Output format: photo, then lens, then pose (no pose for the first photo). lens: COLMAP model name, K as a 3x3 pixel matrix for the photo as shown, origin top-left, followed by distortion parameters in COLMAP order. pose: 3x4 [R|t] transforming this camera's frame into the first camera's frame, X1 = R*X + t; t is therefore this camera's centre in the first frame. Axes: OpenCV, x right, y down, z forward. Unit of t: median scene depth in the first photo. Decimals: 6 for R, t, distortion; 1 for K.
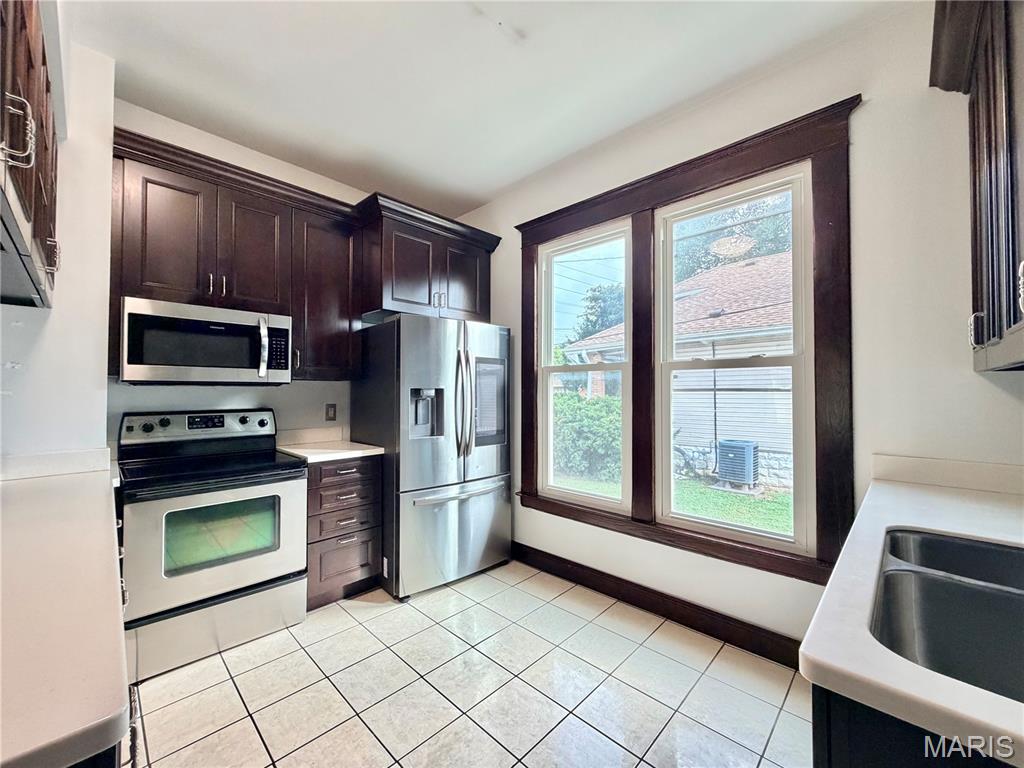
lens RADIAL K [[406.7, 0, 506.6], [0, 406.7, 386.8], [0, 0, 1]] dist [0.001246, -0.000153]
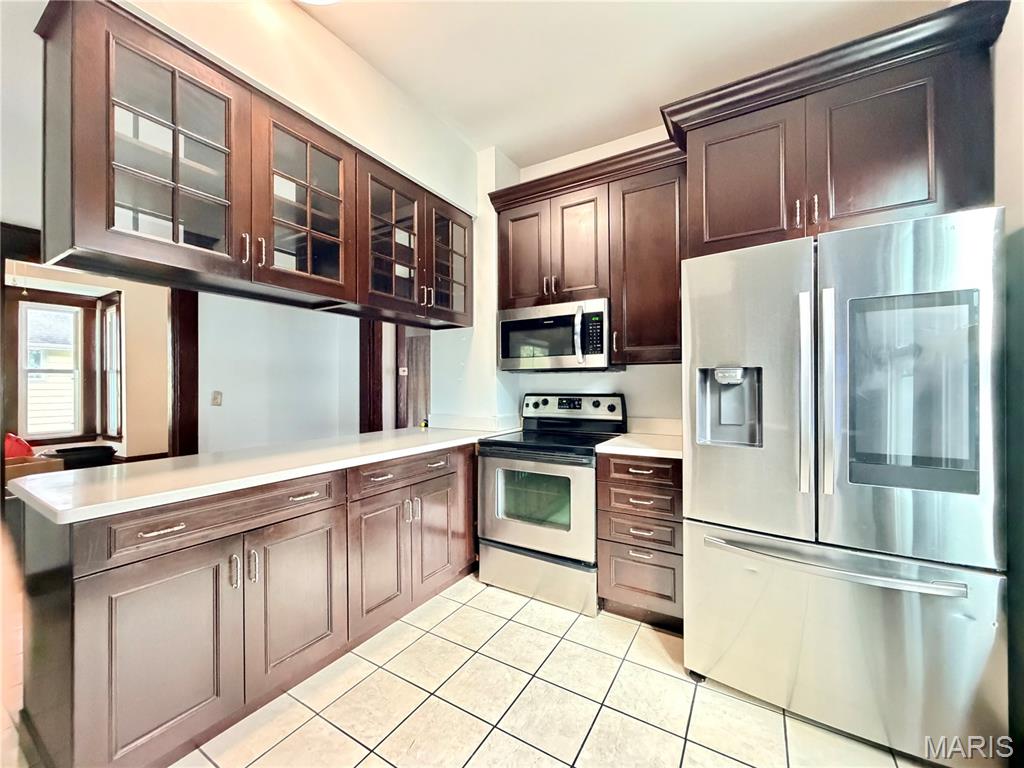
lens RADIAL K [[406.7, 0, 511.0], [0, 406.7, 383.0], [0, 0, 1]] dist [0.001246, -0.000153]
pose [[0.245891, -0.000807, -0.969297, 0.355515], [0.013846, 0.999901, 0.002680, 0.022331], [0.969199, -0.014080, 0.245877, 0.555323]]
